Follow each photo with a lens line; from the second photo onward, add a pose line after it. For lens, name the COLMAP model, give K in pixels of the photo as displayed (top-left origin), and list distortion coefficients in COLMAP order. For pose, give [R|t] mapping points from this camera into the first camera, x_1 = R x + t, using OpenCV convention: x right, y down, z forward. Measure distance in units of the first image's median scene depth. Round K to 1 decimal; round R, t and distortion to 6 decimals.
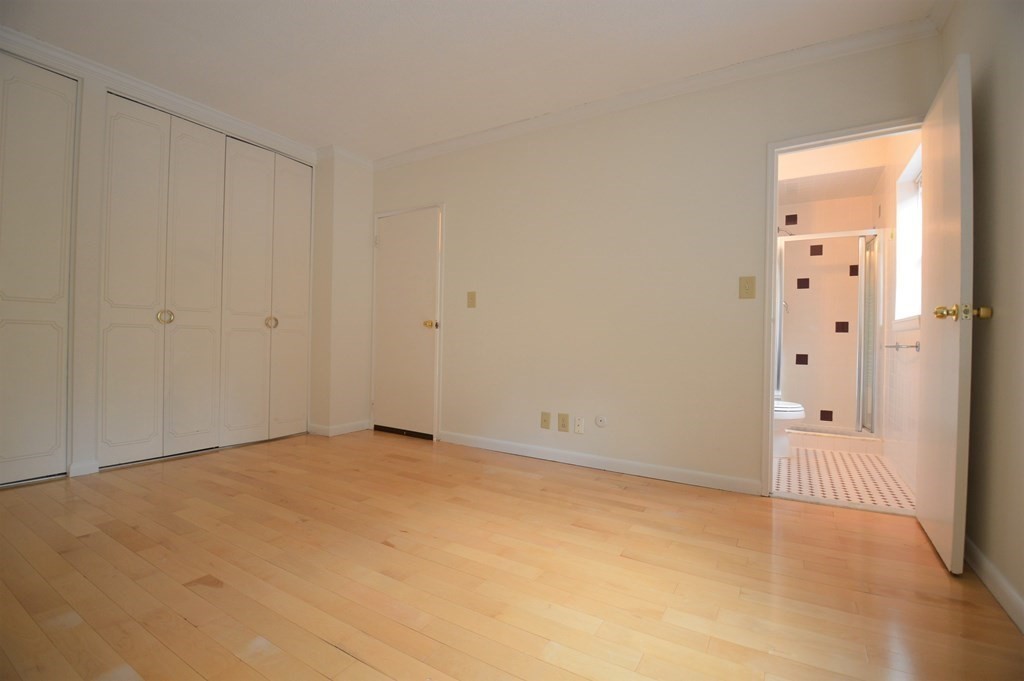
lens RADIAL K [[454.1, 0, 512.4], [0, 454.1, 337.9], [0, 0, 1]] dist [0.003450, -0.017801]
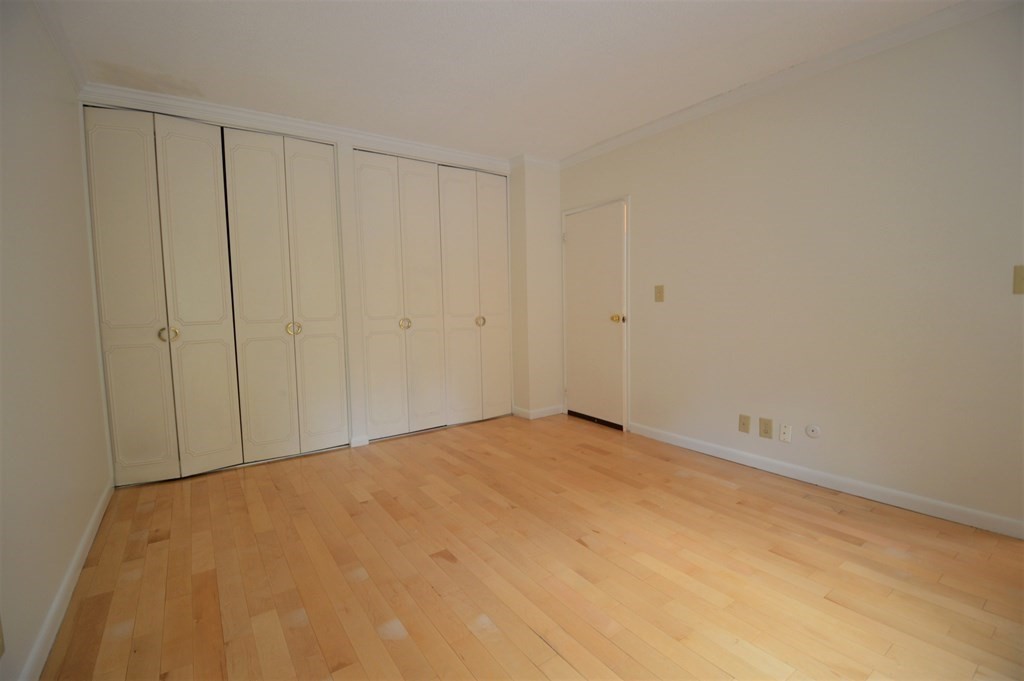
lens RADIAL K [[454.1, 0, 515.3], [0, 454.1, 331.4], [0, 0, 1]] dist [0.003450, -0.017801]
pose [[0.916869, -0.011675, -0.399017, 0.021773], [0.039556, 0.997310, 0.061711, -0.107983], [0.397223, -0.072365, 0.914864, -0.041962]]
